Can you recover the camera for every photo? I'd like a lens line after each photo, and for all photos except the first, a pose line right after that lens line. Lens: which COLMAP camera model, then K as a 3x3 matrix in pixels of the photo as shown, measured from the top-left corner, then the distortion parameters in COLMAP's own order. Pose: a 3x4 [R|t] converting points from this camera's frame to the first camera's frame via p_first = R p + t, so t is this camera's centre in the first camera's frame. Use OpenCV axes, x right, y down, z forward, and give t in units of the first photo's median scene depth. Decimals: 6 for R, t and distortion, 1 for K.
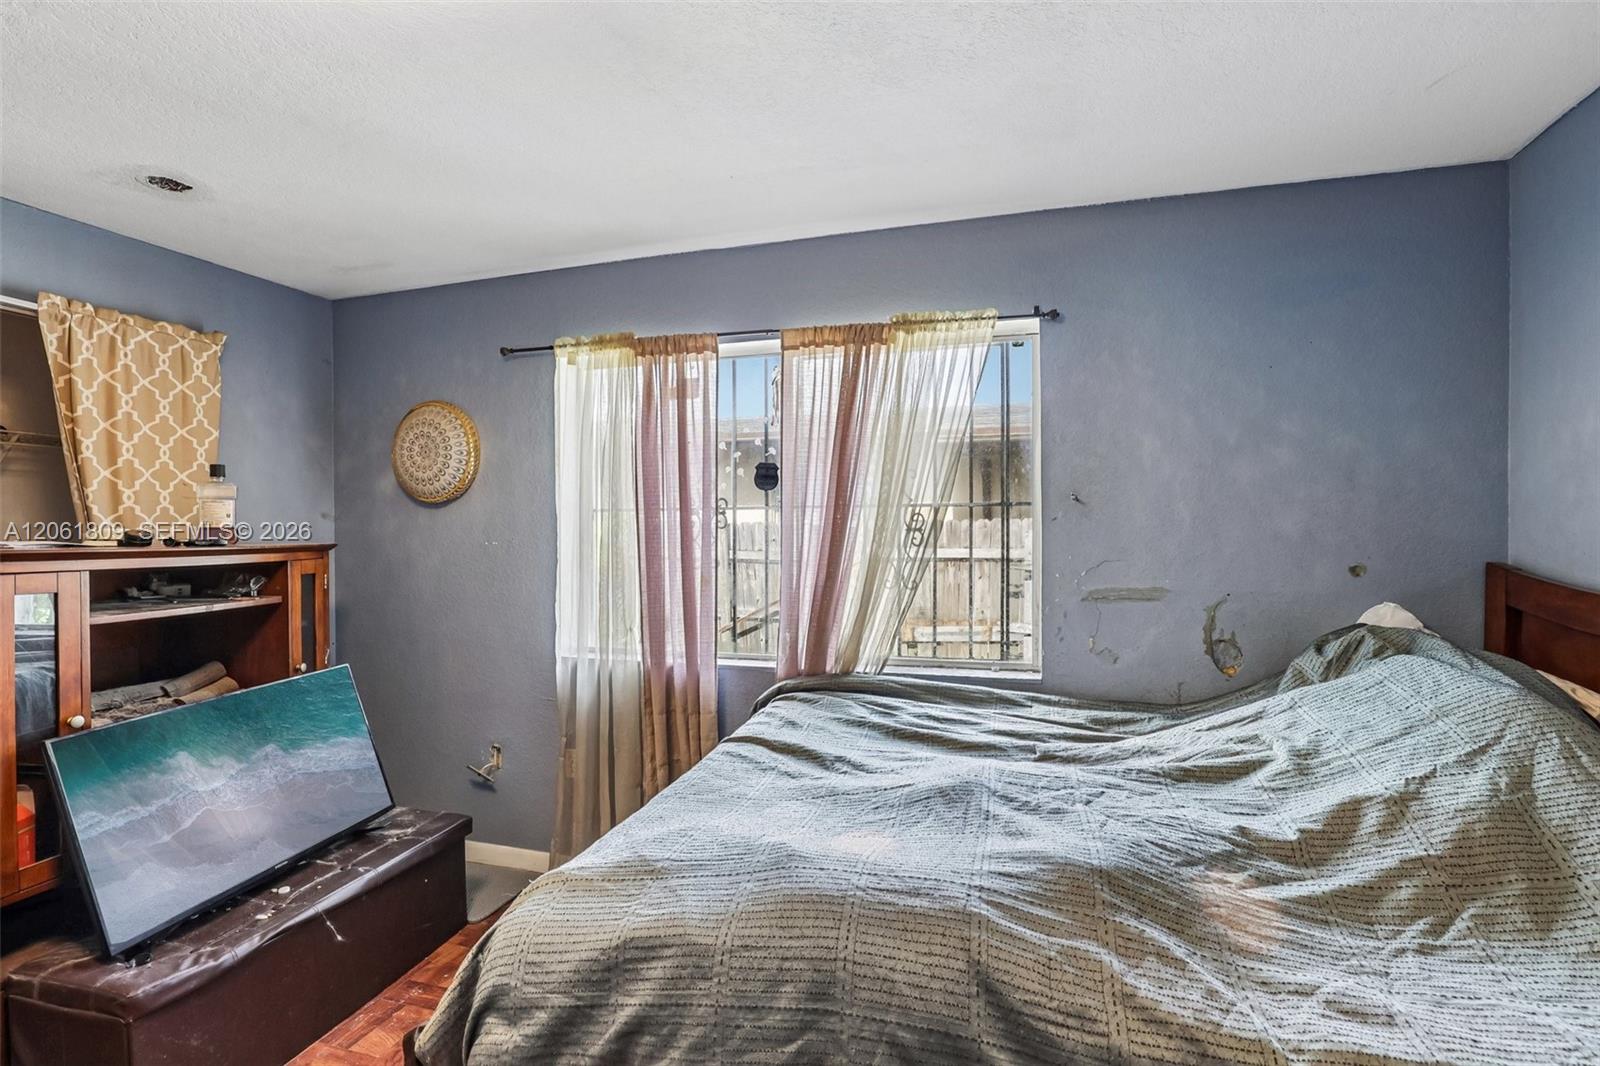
lens RADIAL K [[741.3, 0, 817.1], [0, 741.3, 538.3], [0, 0, 1]] dist [-0.035733, 0.005982]
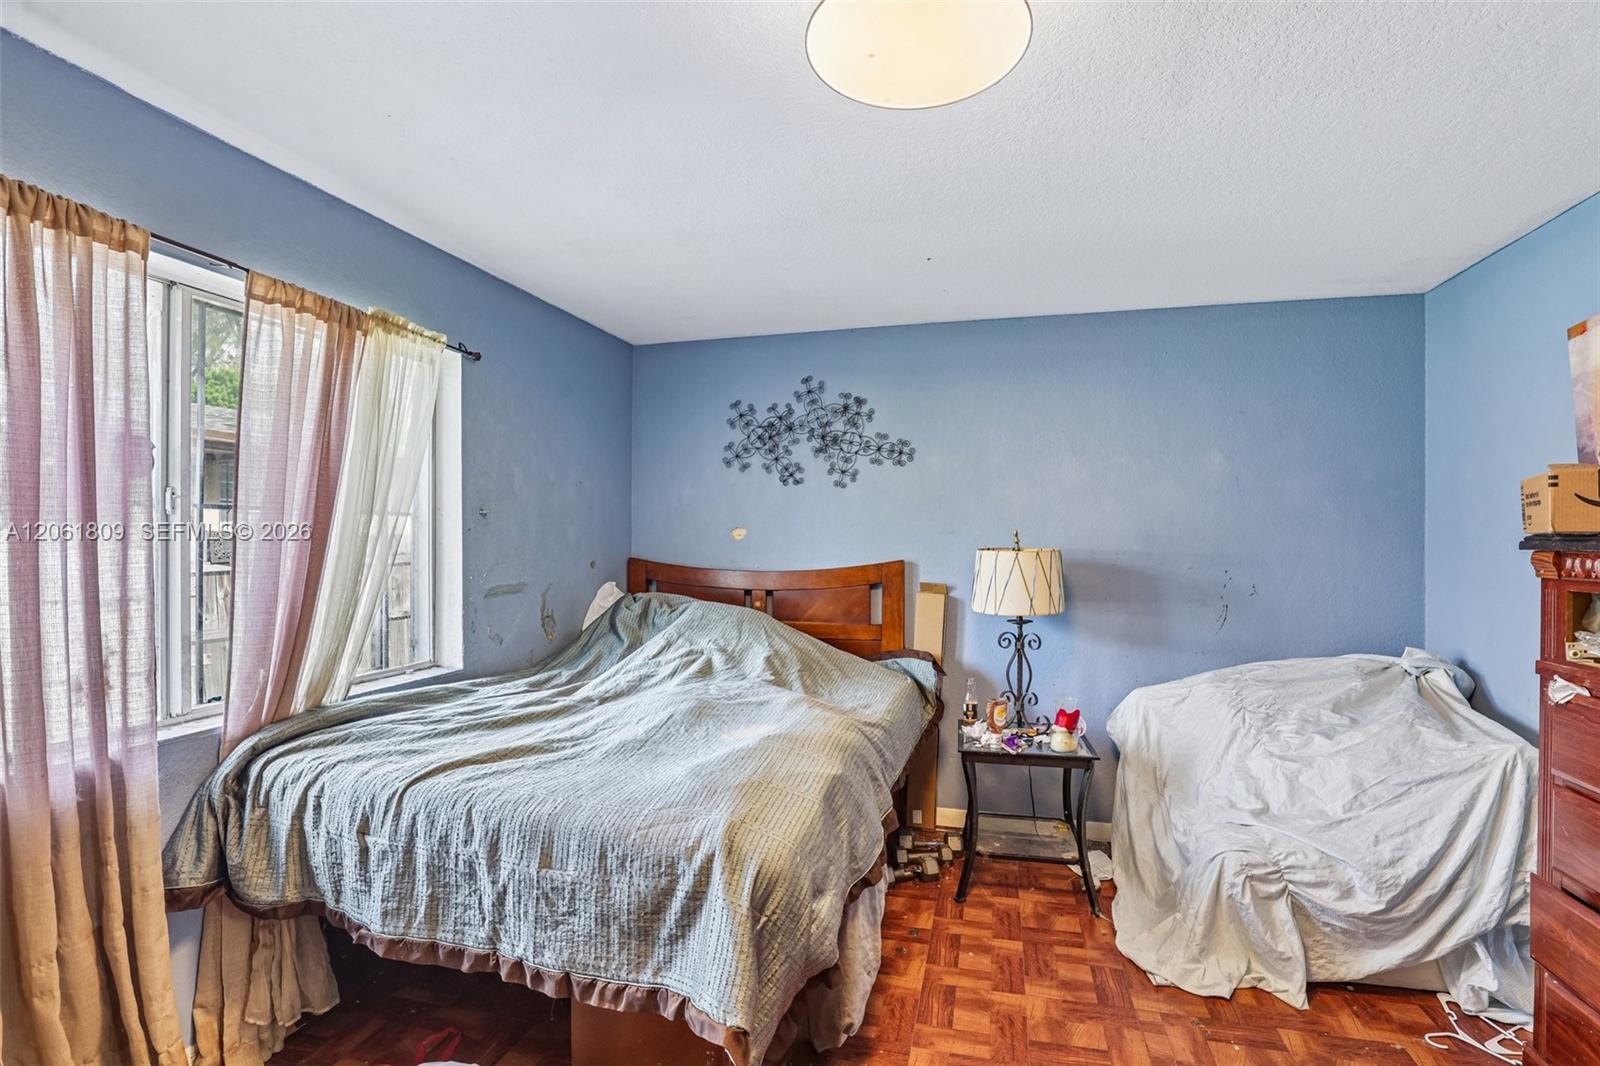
lens RADIAL K [[741.3, 0, 806.4], [0, 741.3, 544.5], [0, 0, 1]] dist [-0.035733, 0.005982]
pose [[-0.012182, -0.003136, 0.999921, -0.847615], [0.005352, 0.999981, 0.003201, -0.003136], [-0.999911, 0.005391, -0.012165, 0.477773]]
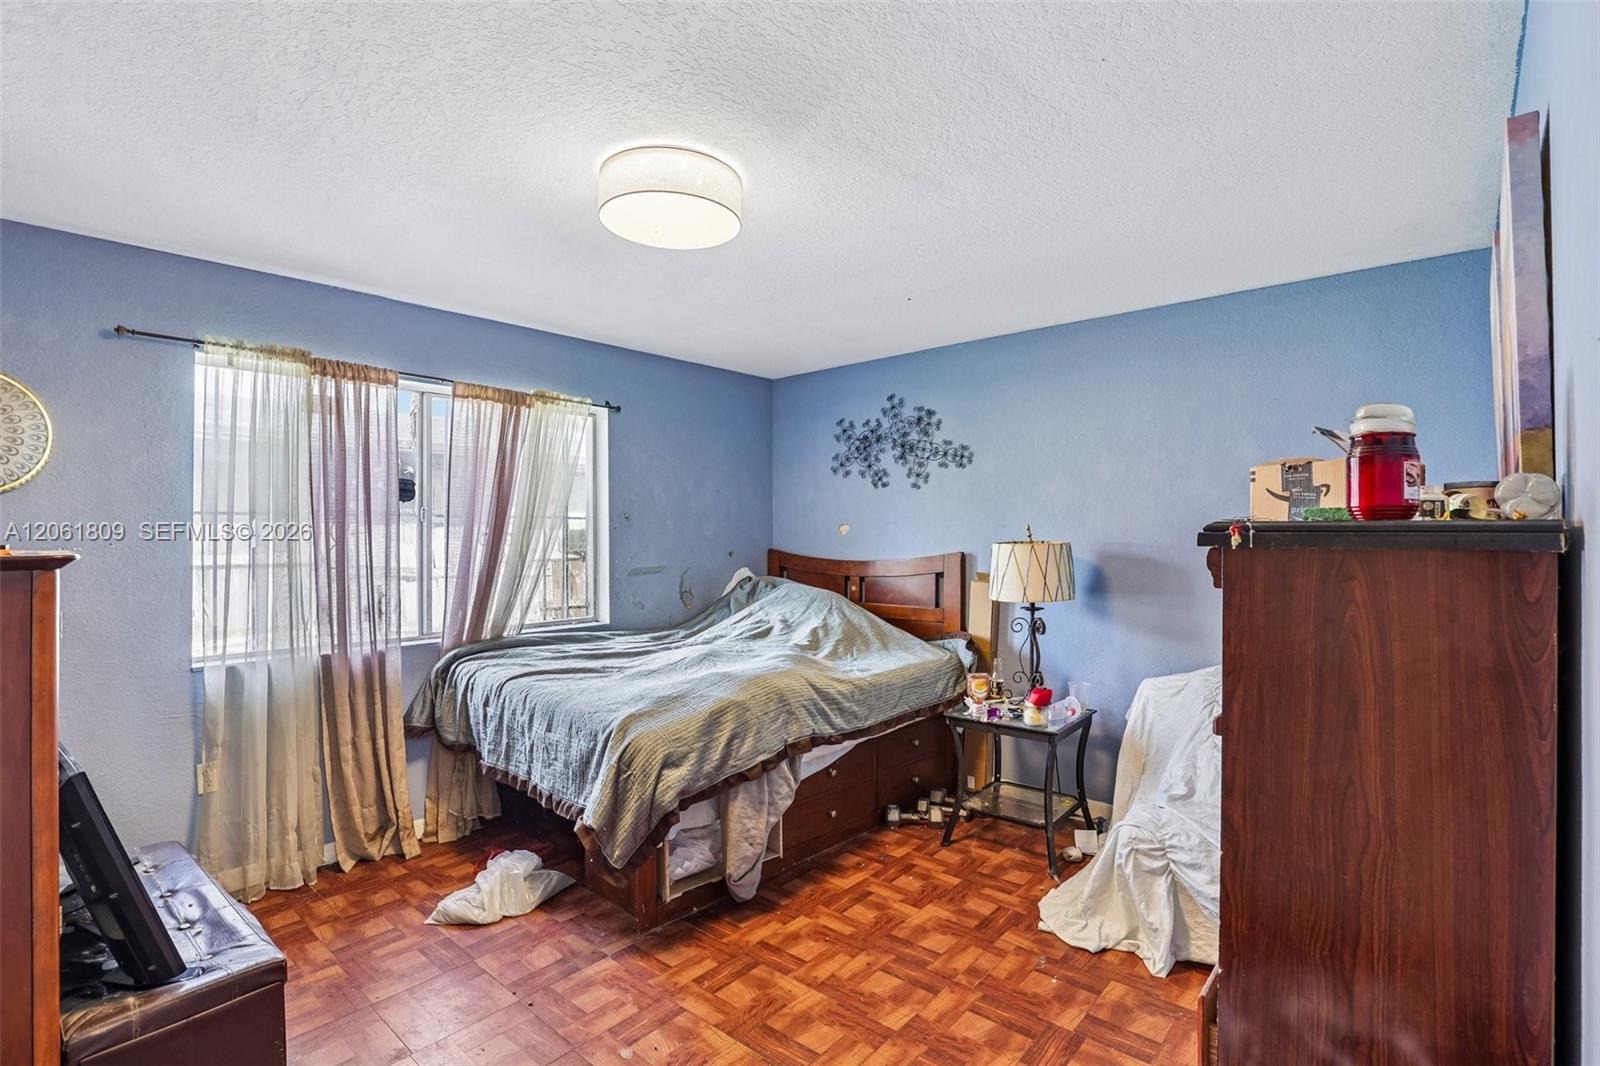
lens RADIAL K [[741.3, 0, 802.0], [0, 741.3, 534.1], [0, 0, 1]] dist [-0.035733, 0.005982]
pose [[0.434214, 0.002293, 0.900807, -1.020783], [0.007052, 0.999957, -0.005945, 0.000805], [-0.900782, 0.008934, 0.434179, -0.125893]]
